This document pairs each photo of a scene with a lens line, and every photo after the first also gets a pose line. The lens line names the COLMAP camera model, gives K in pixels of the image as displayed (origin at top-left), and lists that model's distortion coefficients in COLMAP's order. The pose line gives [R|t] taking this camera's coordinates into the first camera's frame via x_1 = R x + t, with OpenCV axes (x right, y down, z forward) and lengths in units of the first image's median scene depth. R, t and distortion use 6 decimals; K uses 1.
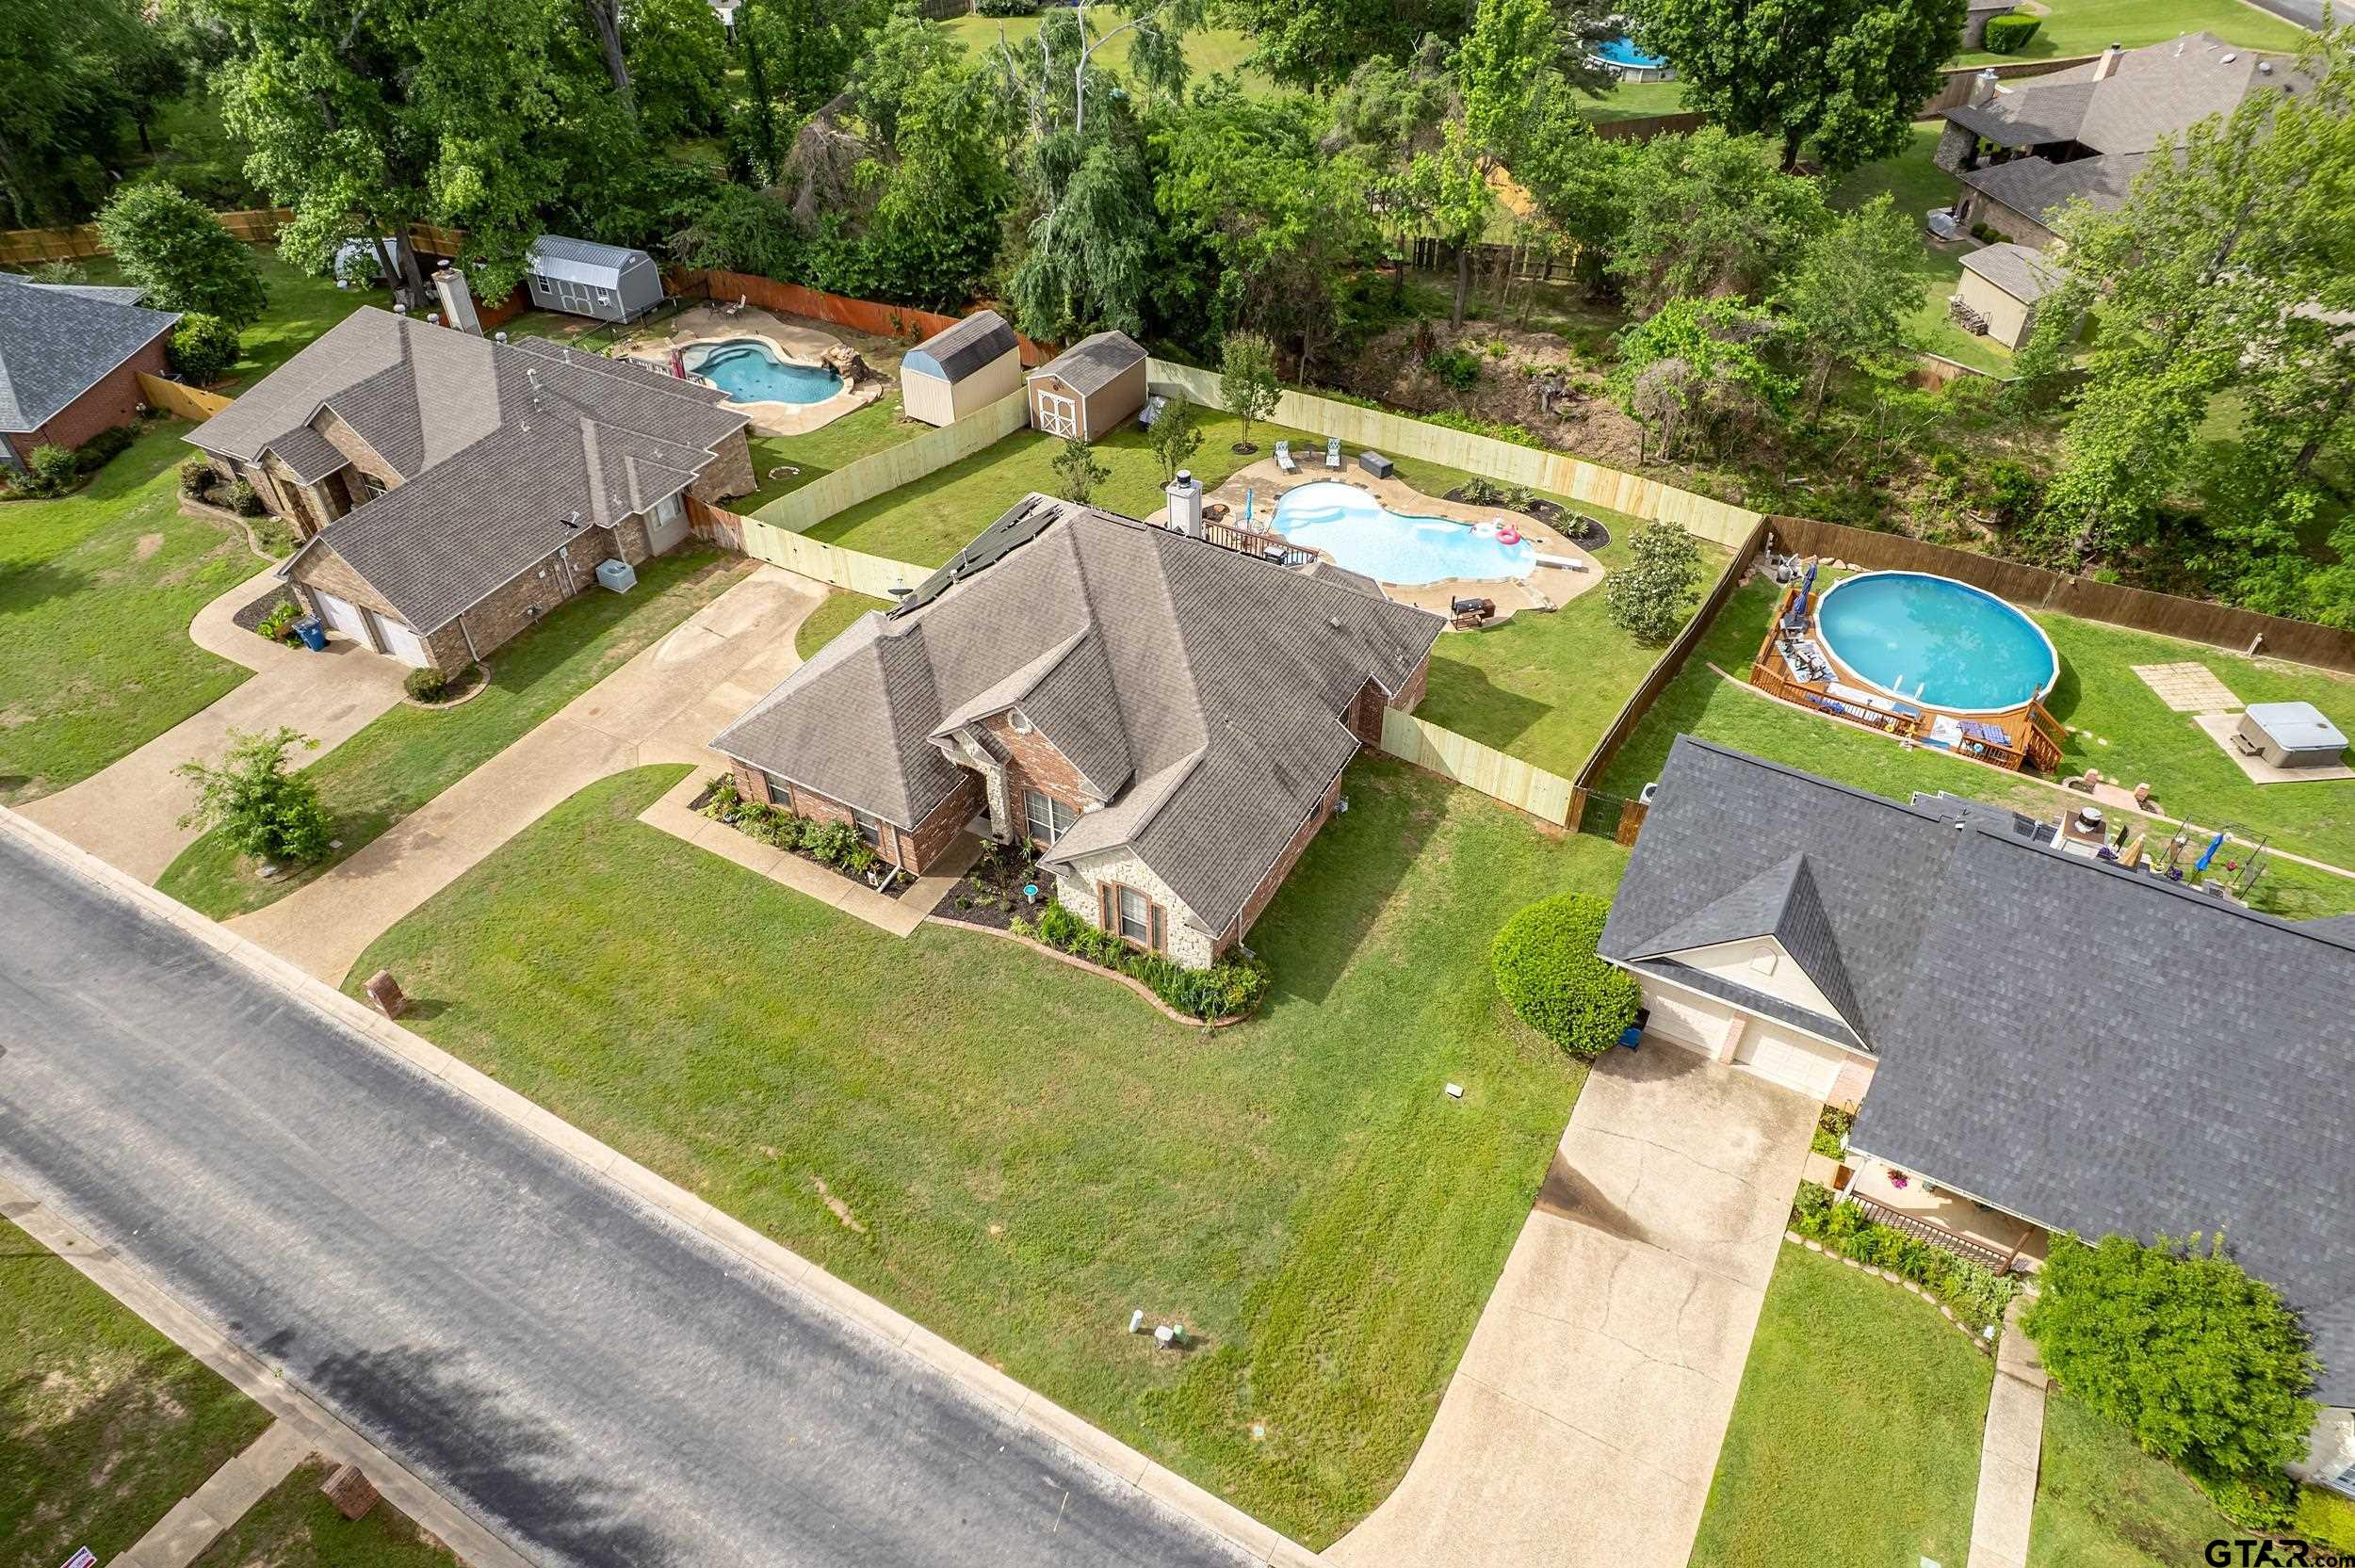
lens RADIAL K [[1504.9, 0, 1185.1], [0, 1504.9, 788.7], [0, 0, 1]] dist [-0.081235, 0.075261]
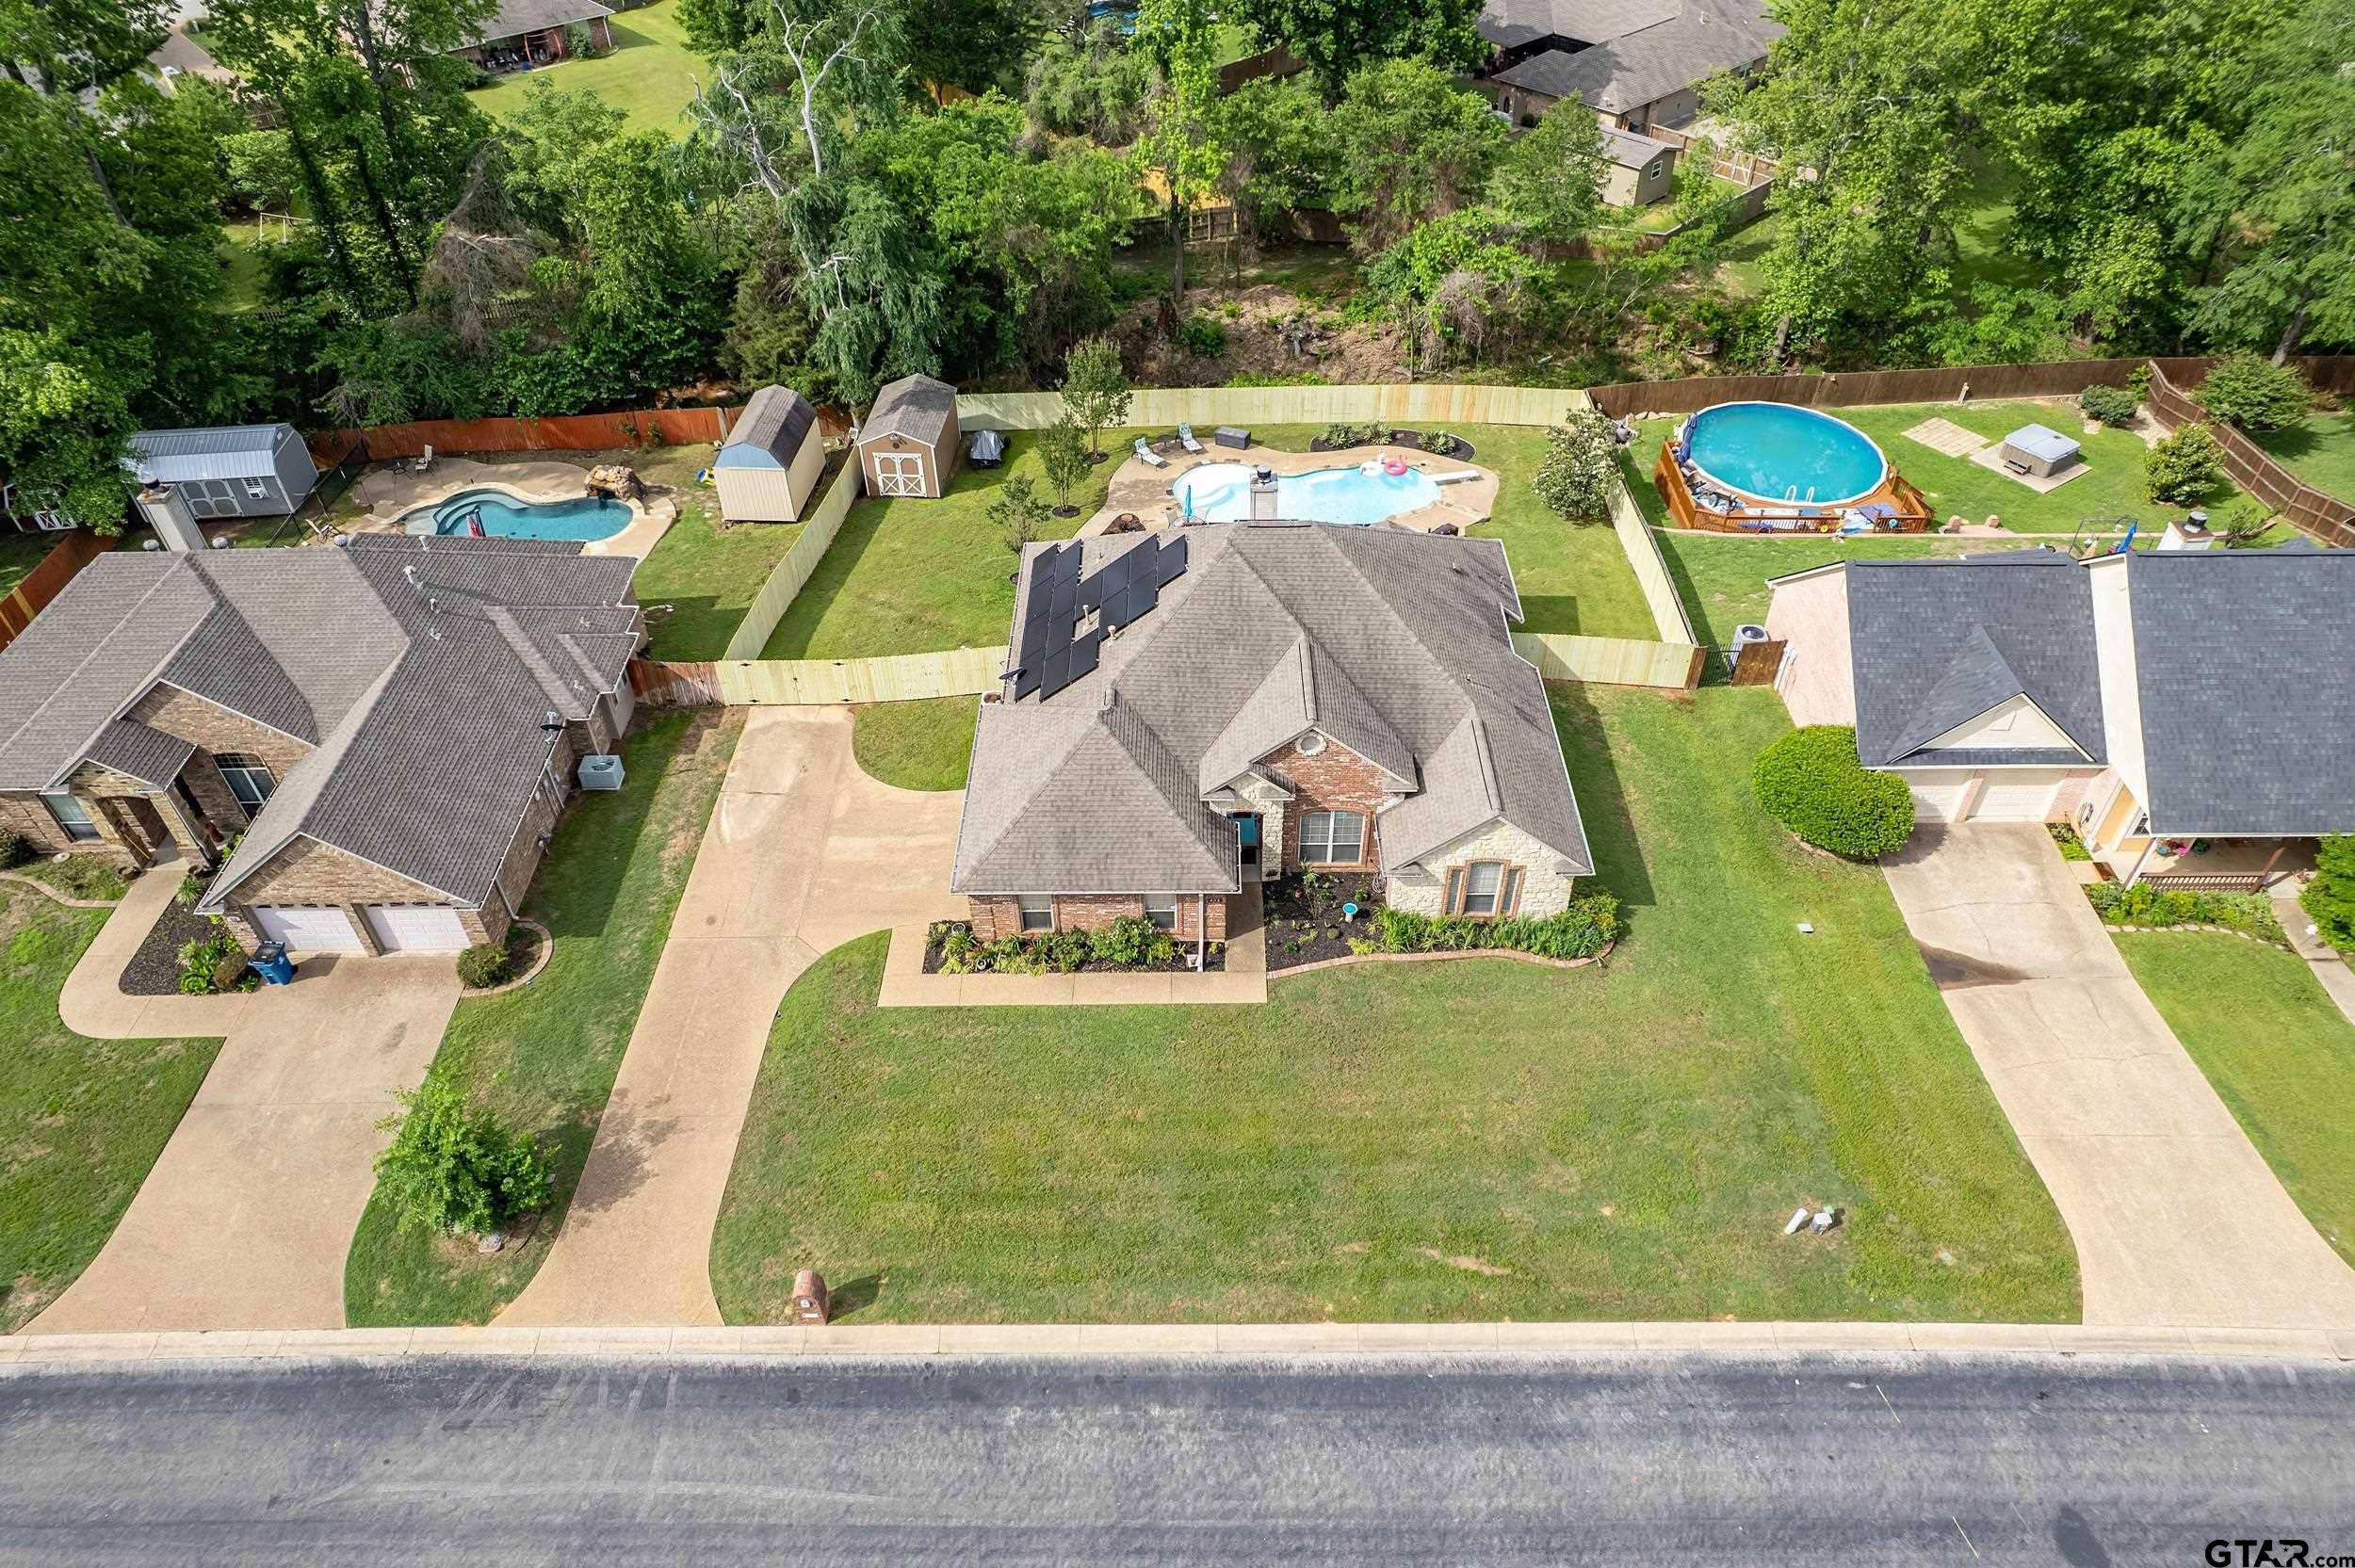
lens RADIAL K [[1504.9, 0, 1185.1], [0, 1504.9, 788.7], [0, 0, 1]] dist [-0.081235, 0.075261]
pose [[0.874557, -0.329909, 0.355401, -0.416444], [0.331105, 0.941722, 0.059404, -0.079354], [-0.354287, 0.065722, 0.932824, 0.104668]]
